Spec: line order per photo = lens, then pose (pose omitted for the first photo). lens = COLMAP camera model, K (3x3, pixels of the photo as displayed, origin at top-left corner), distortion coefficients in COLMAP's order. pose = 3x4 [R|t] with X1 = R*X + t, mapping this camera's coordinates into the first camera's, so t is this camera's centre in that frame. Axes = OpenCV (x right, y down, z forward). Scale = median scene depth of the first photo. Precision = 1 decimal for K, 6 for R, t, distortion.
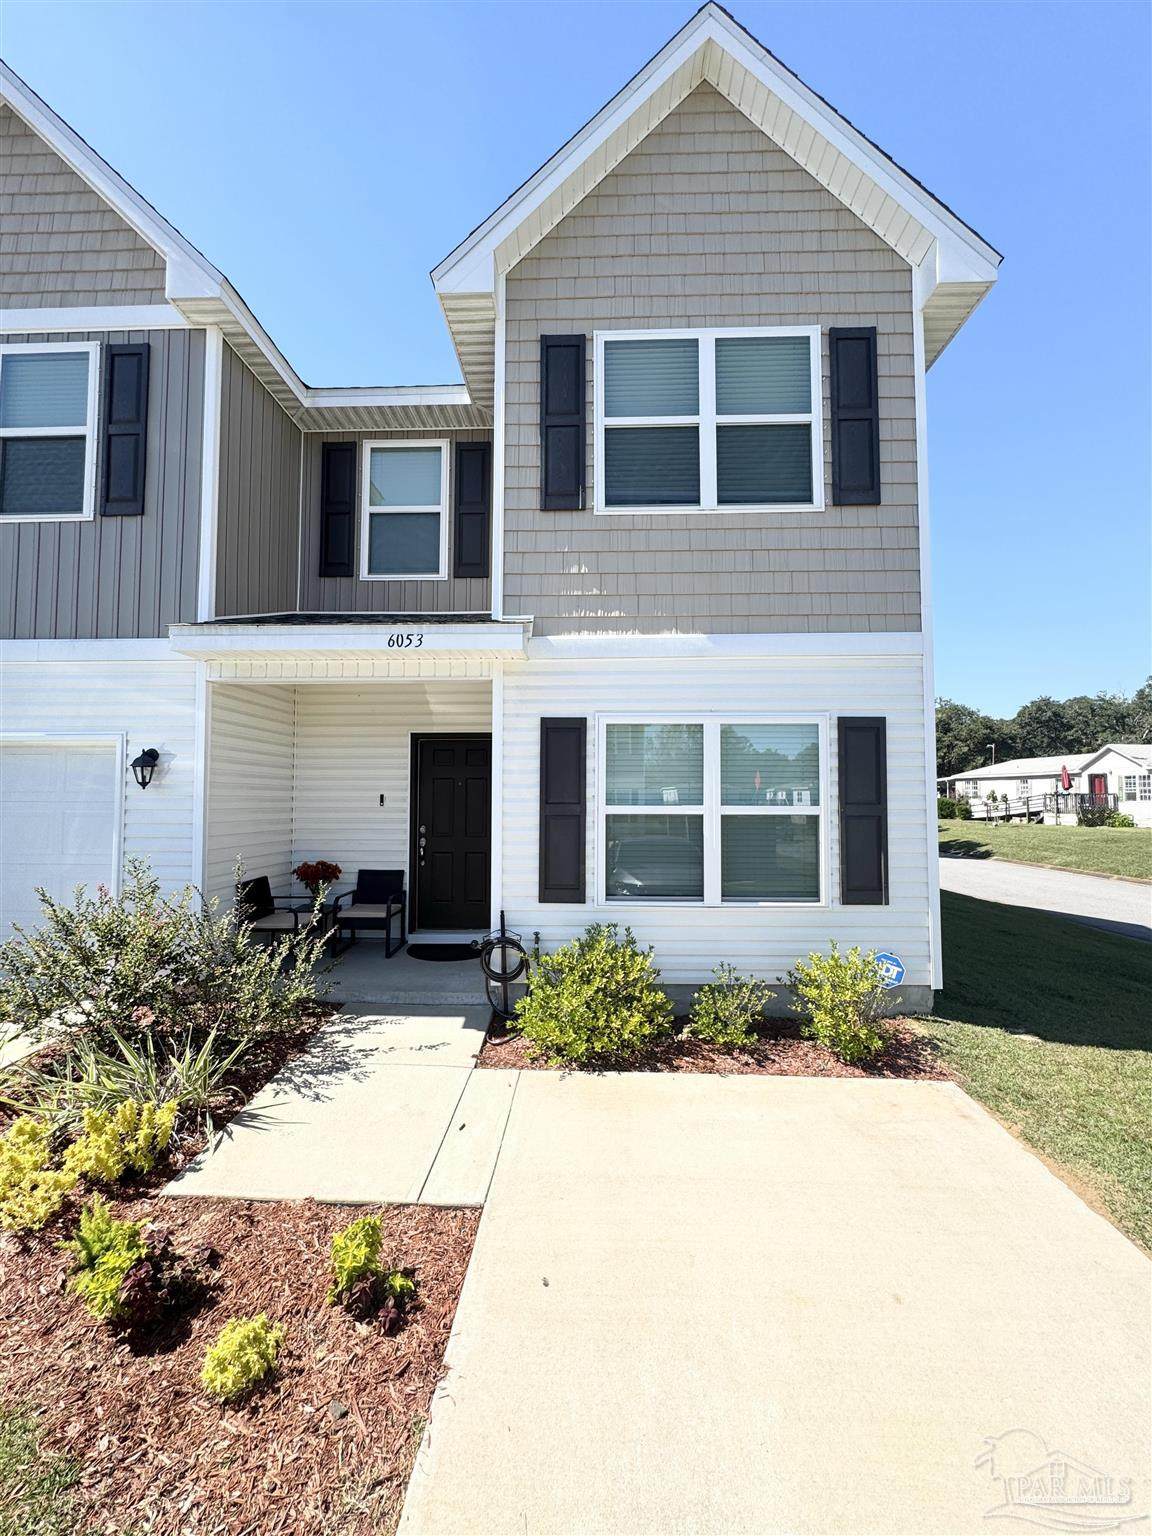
lens RADIAL K [[613.2, 0, 572.0], [0, 613.2, 767.7], [0, 0, 1]] dist [-0.000488, 0.001160]
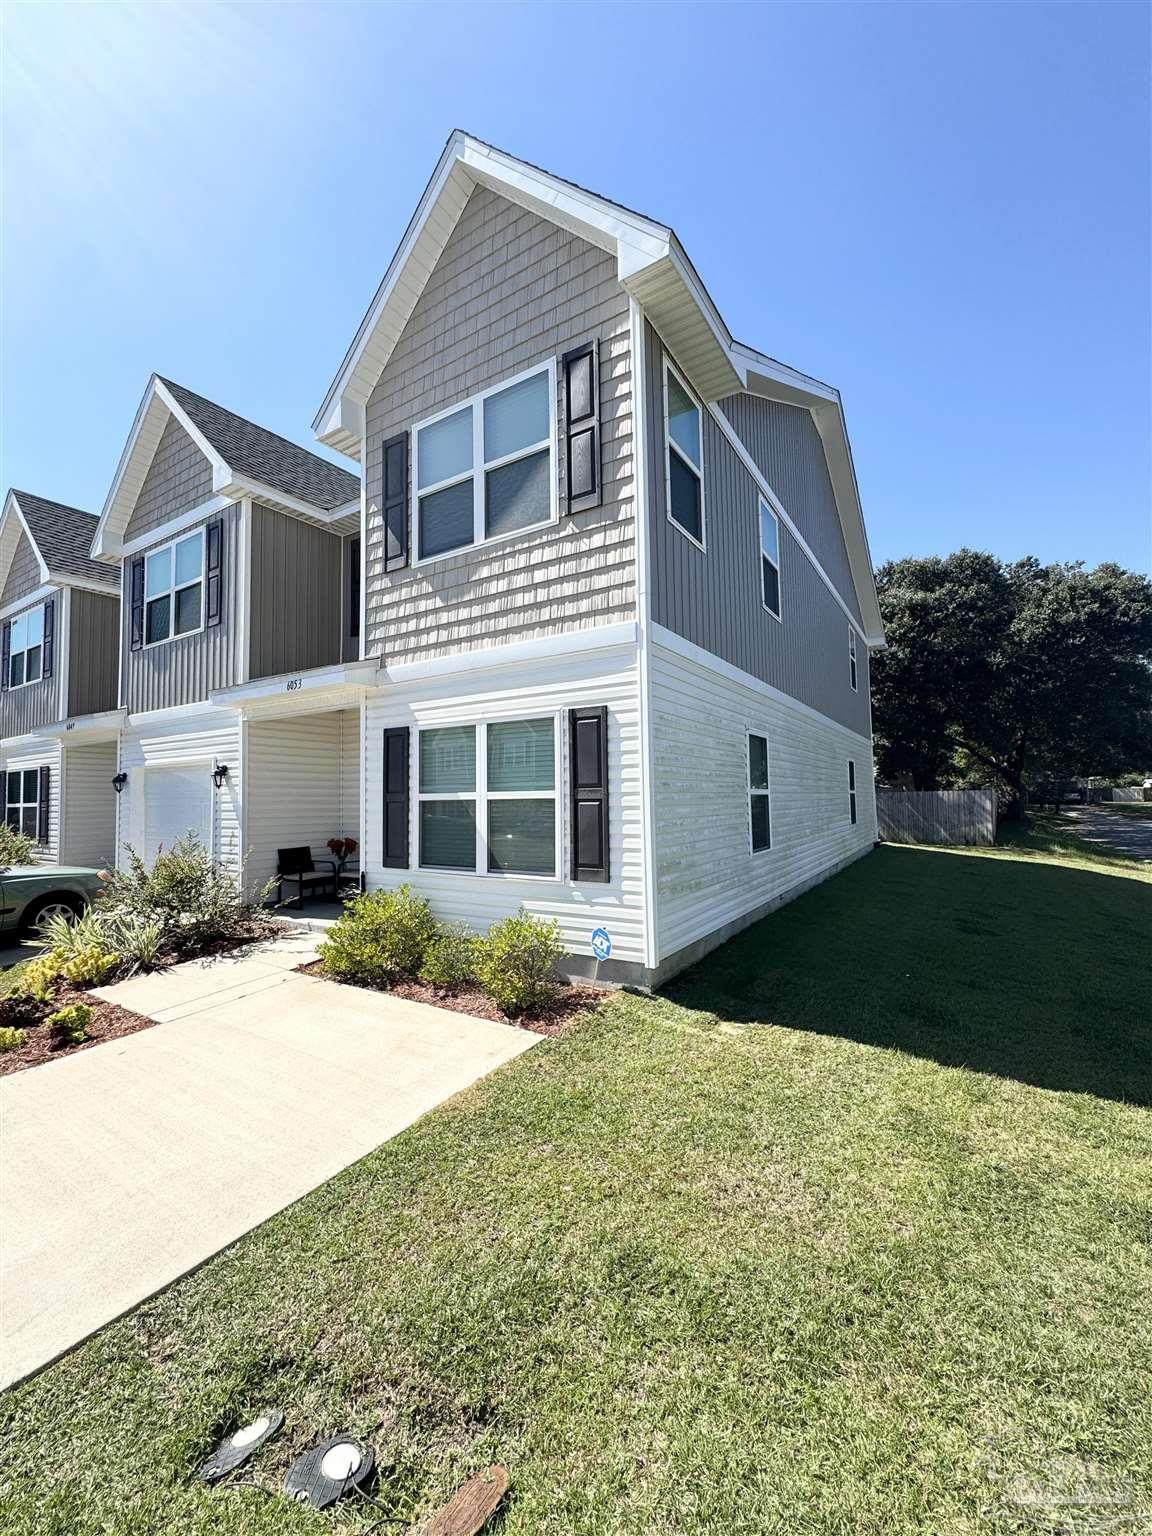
lens RADIAL K [[613.2, 0, 573.3], [0, 613.2, 769.1], [0, 0, 1]] dist [-0.000488, 0.001160]
pose [[0.860289, -0.037984, -0.508390, 0.947633], [0.037620, 0.999232, -0.010997, 0.035114], [0.508417, -0.009665, 0.861057, 0.057548]]
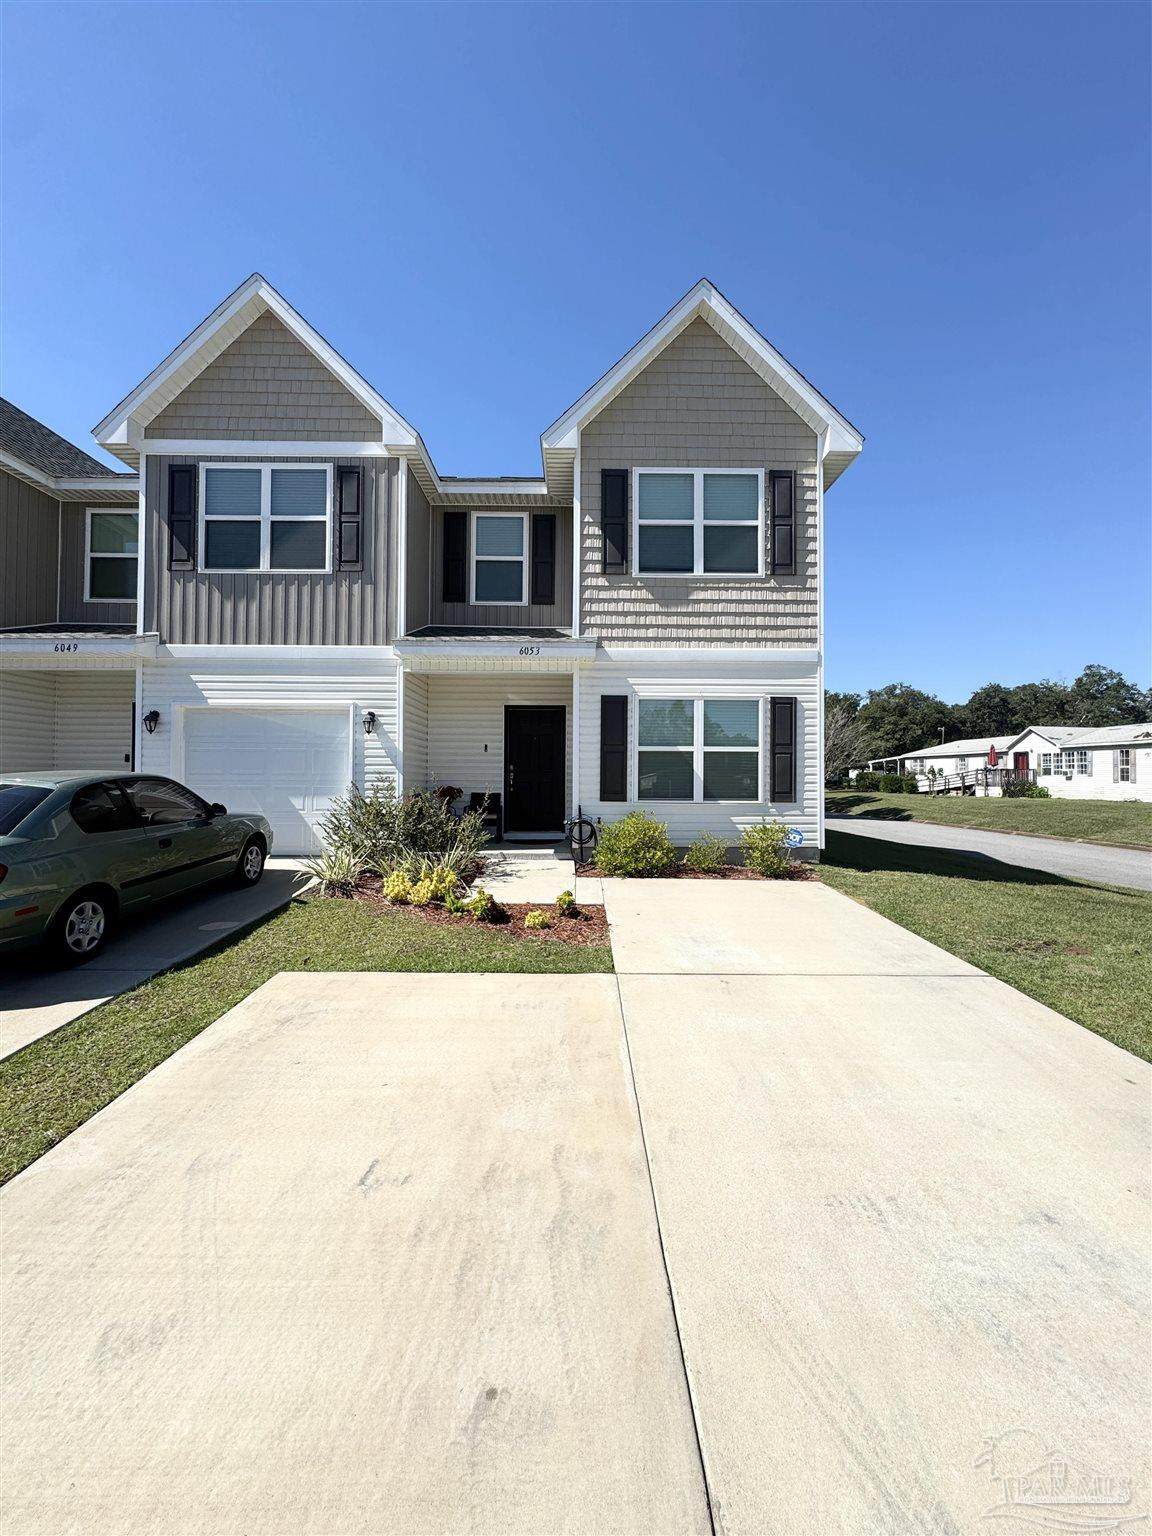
lens RADIAL K [[613.2, 0, 572.1], [0, 613.2, 771.0], [0, 0, 1]] dist [-0.000488, 0.001160]
pose [[0.999062, 0.004616, 0.043053, -0.200107], [-0.006105, 0.999386, 0.034508, 0.070224], [-0.042867, -0.034738, 0.998477, -0.710965]]
